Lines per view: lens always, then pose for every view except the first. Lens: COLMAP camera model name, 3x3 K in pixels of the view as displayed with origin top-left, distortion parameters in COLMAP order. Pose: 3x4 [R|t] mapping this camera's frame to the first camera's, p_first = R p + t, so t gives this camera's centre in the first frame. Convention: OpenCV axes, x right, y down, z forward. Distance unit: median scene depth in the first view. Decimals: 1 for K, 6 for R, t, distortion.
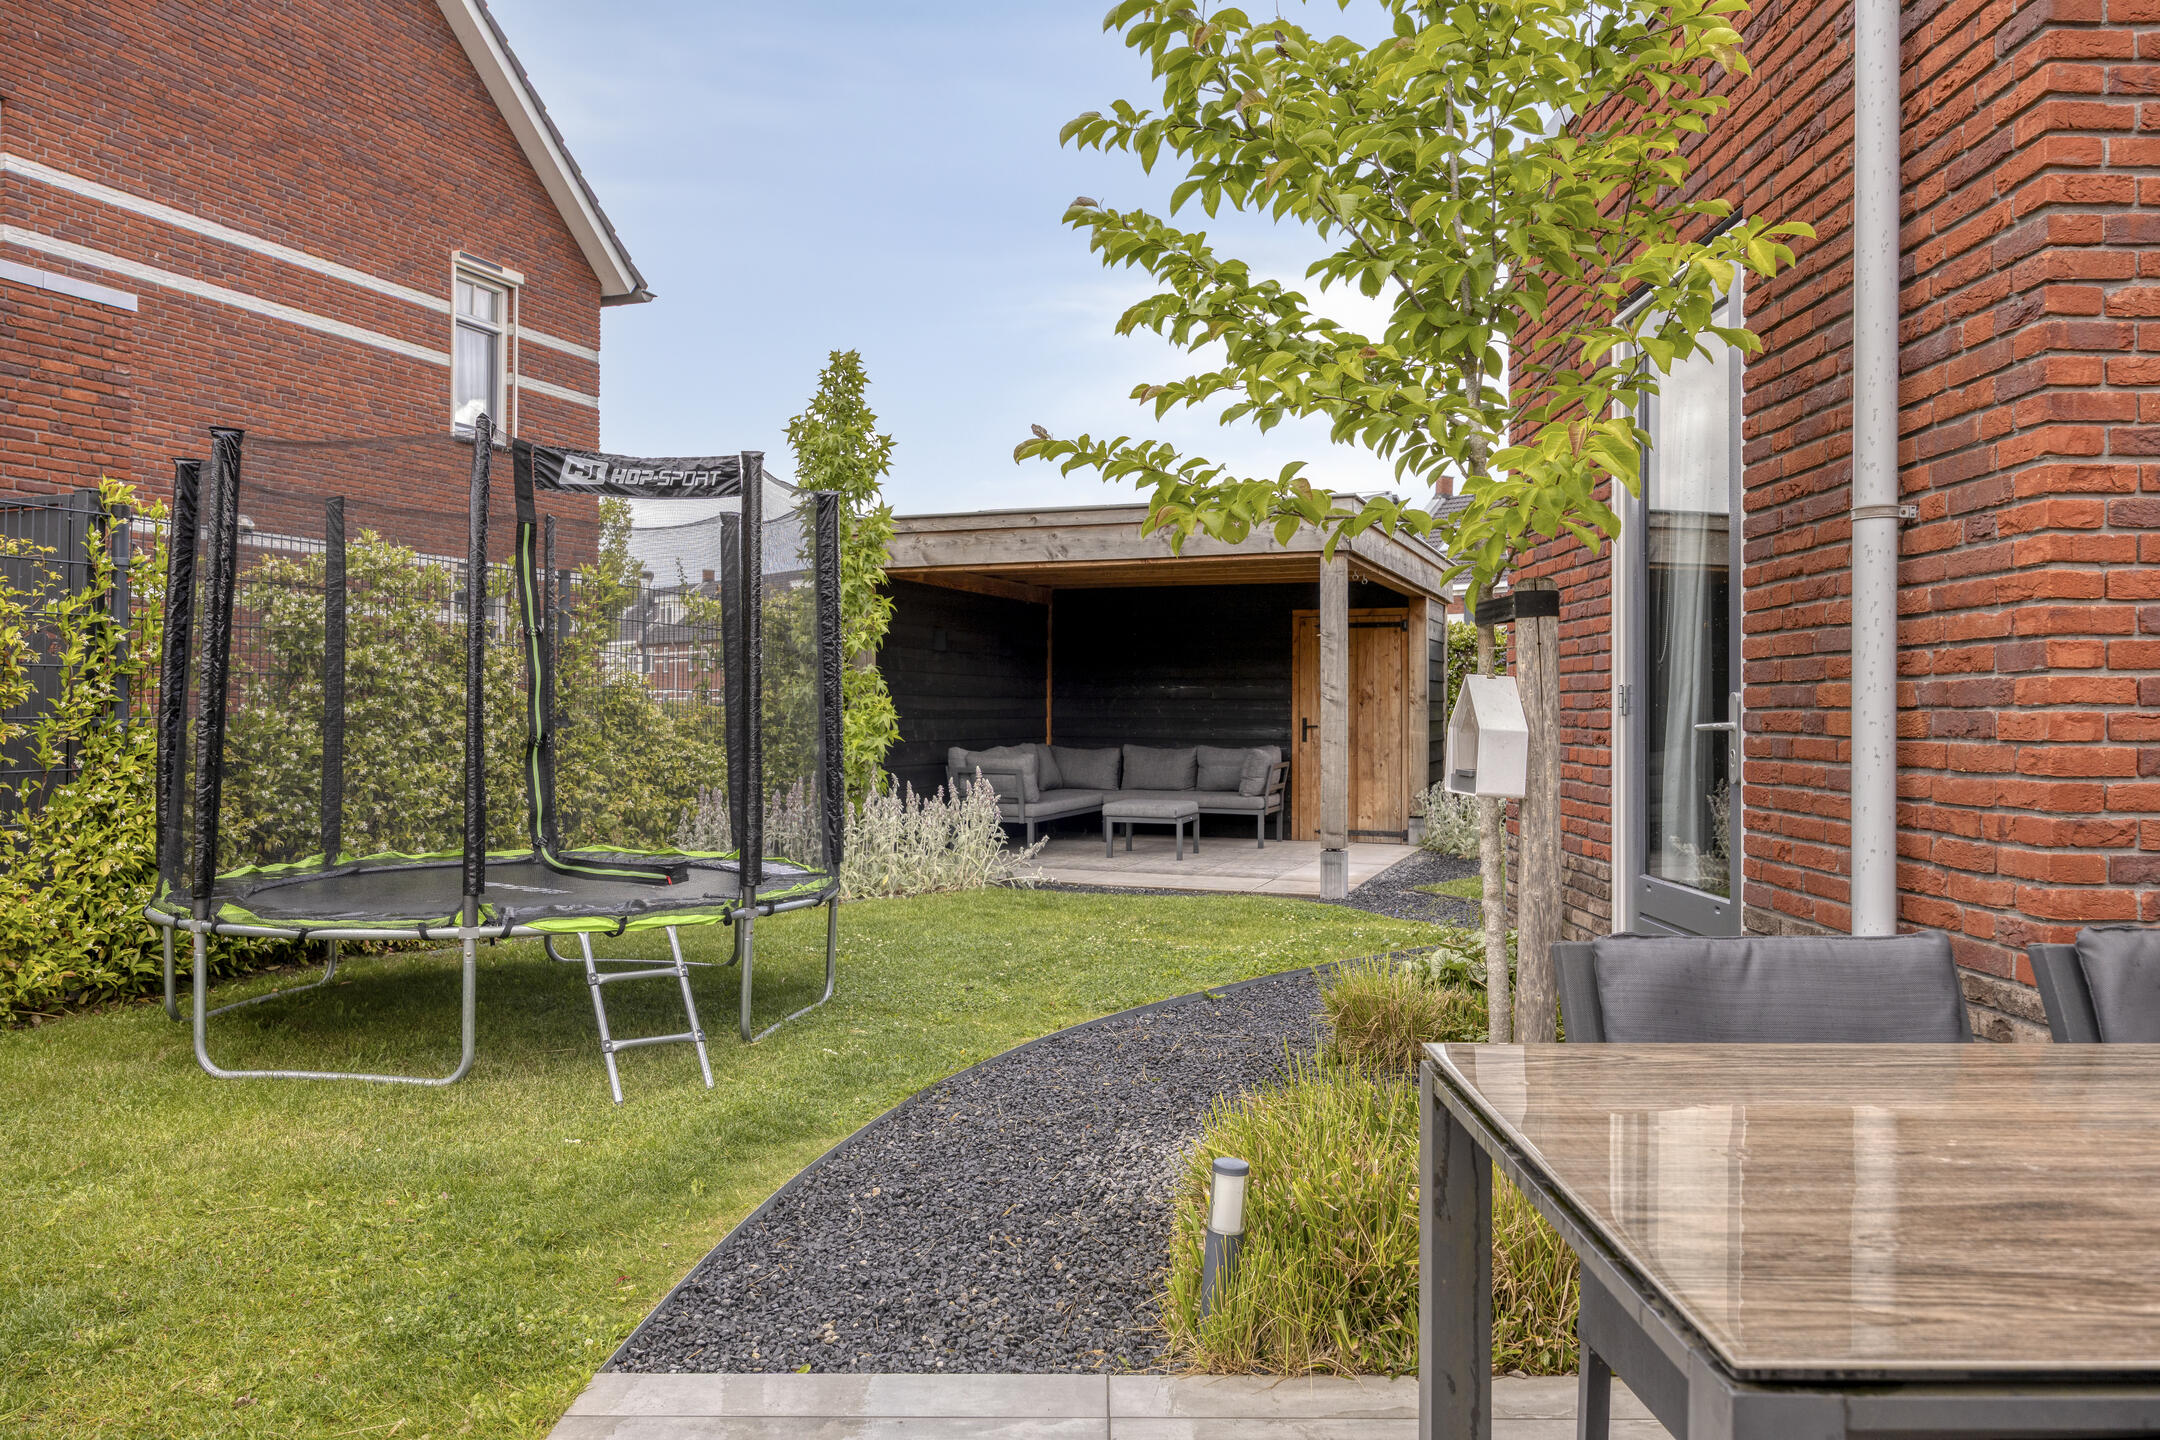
lens RADIAL K [[1529.5, 0, 1080.0], [0, 1529.5, 720.0], [0, 0, 1]] dist [-0.024187, -0.000088]
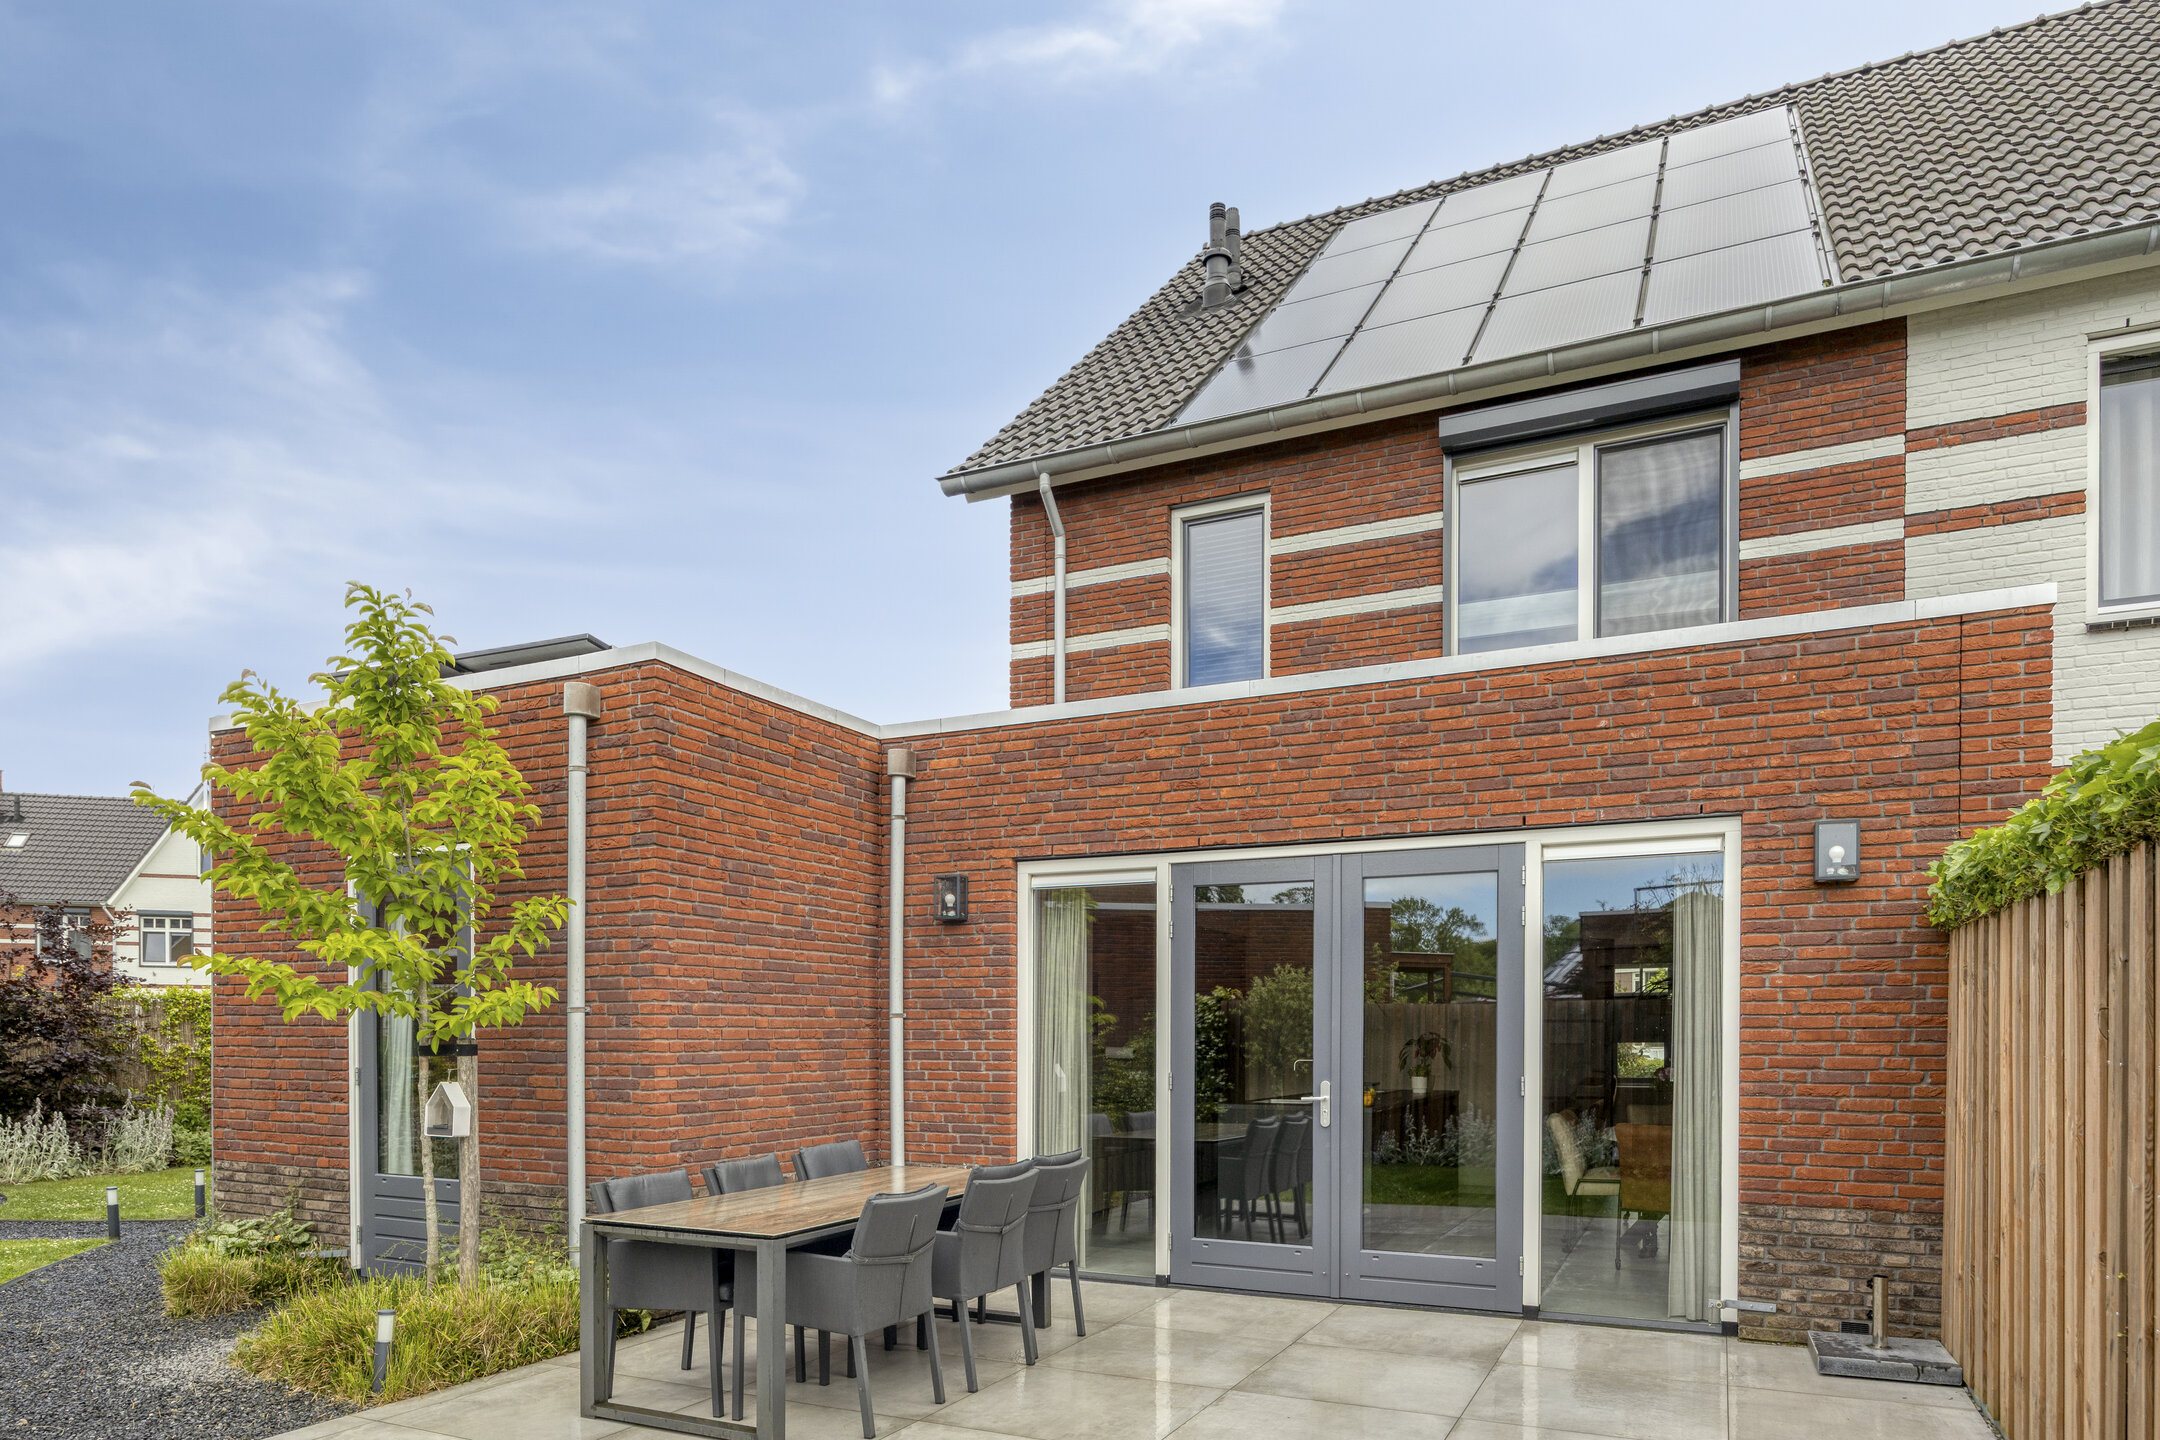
lens RADIAL K [[1337.3, 0, 1081.7], [0, 1337.3, 1046.8], [0, 0, 1]] dist [-0.003222, -0.000862]
pose [[0.432347, -0.013617, 0.901605, -0.250314], [0.003664, 0.999904, 0.013345, -0.023942], [-0.901700, -0.002466, 0.432355, -0.156307]]
